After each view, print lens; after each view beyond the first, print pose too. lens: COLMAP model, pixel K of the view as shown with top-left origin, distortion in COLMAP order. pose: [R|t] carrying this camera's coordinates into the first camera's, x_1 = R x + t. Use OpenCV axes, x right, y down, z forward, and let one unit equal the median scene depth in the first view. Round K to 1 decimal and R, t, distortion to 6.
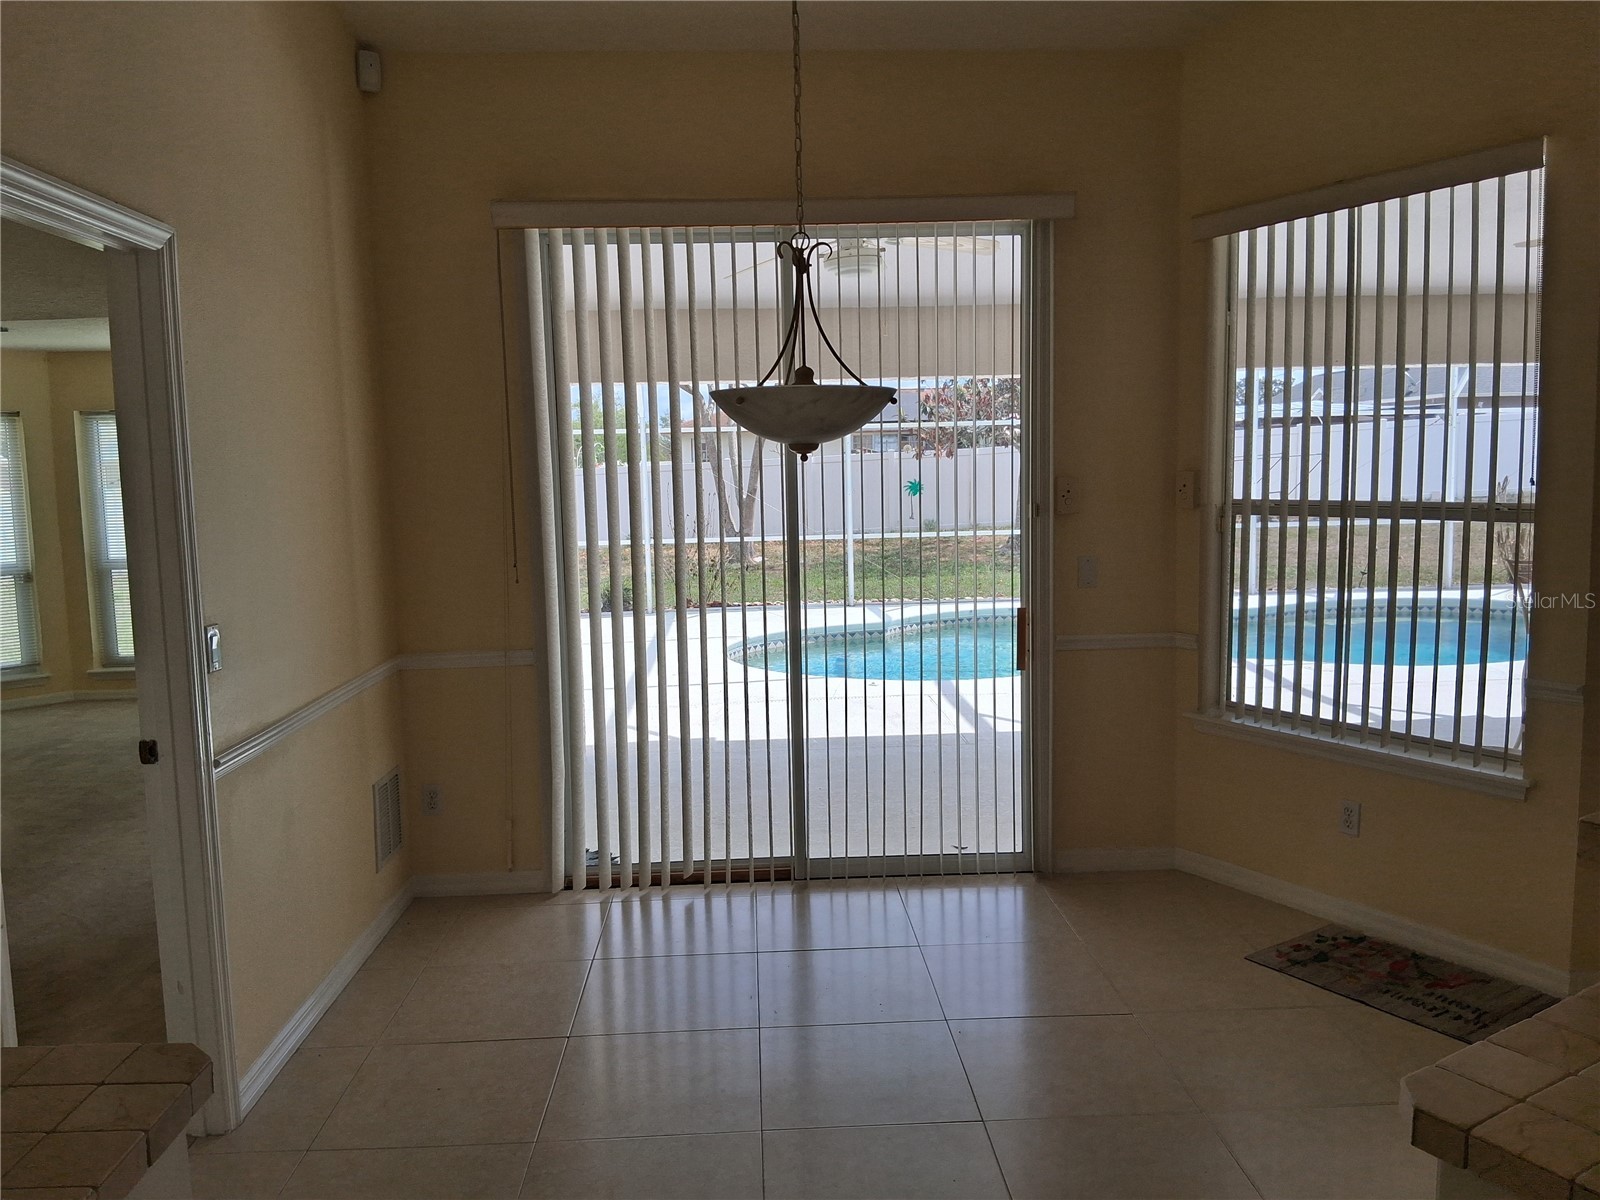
lens RADIAL K [[1211.7, 0, 834.6], [0, 1211.7, 563.5], [0, 0, 1]] dist [0.008512, -0.003499]
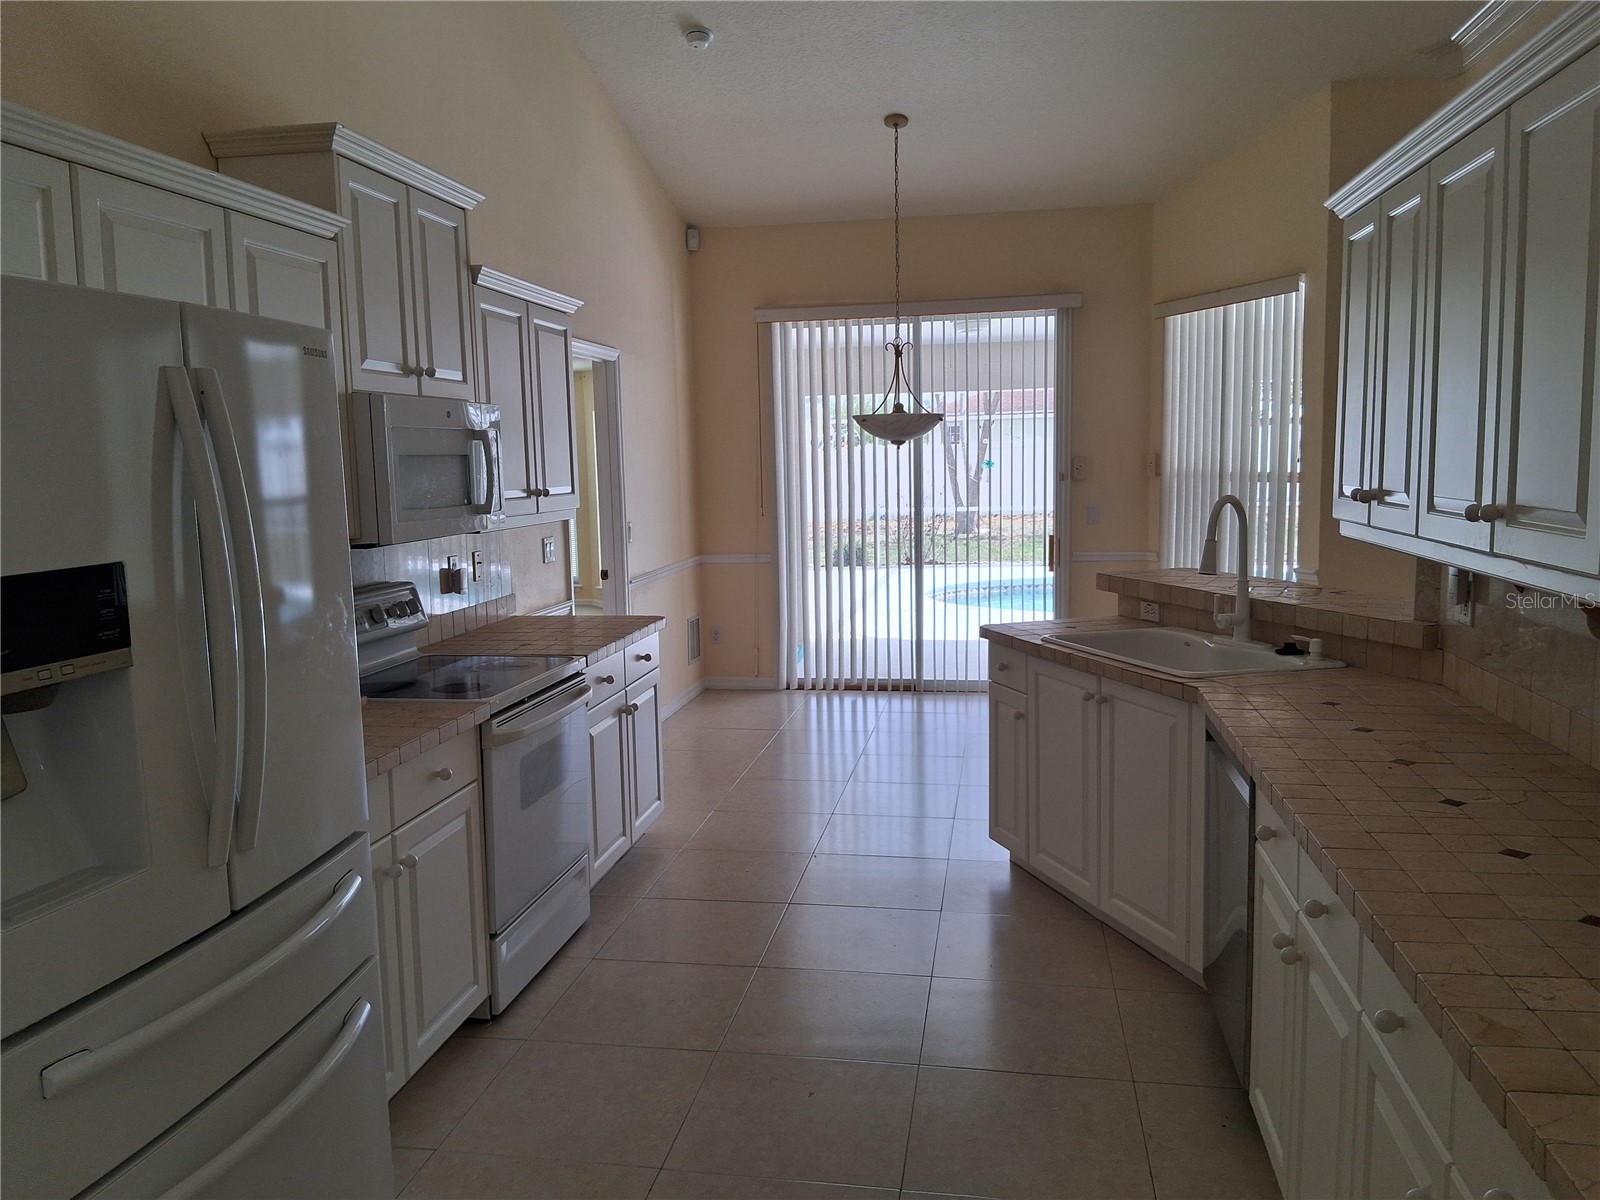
lens RADIAL K [[1211.7, 0, 802.0], [0, 1211.7, 596.4], [0, 0, 1]] dist [0.008512, -0.003499]
pose [[0.977440, 0.027396, -0.209429, 0.172688], [-0.021183, 0.999268, 0.031852, 0.074030], [0.210149, -0.026697, 0.977305, -0.740029]]
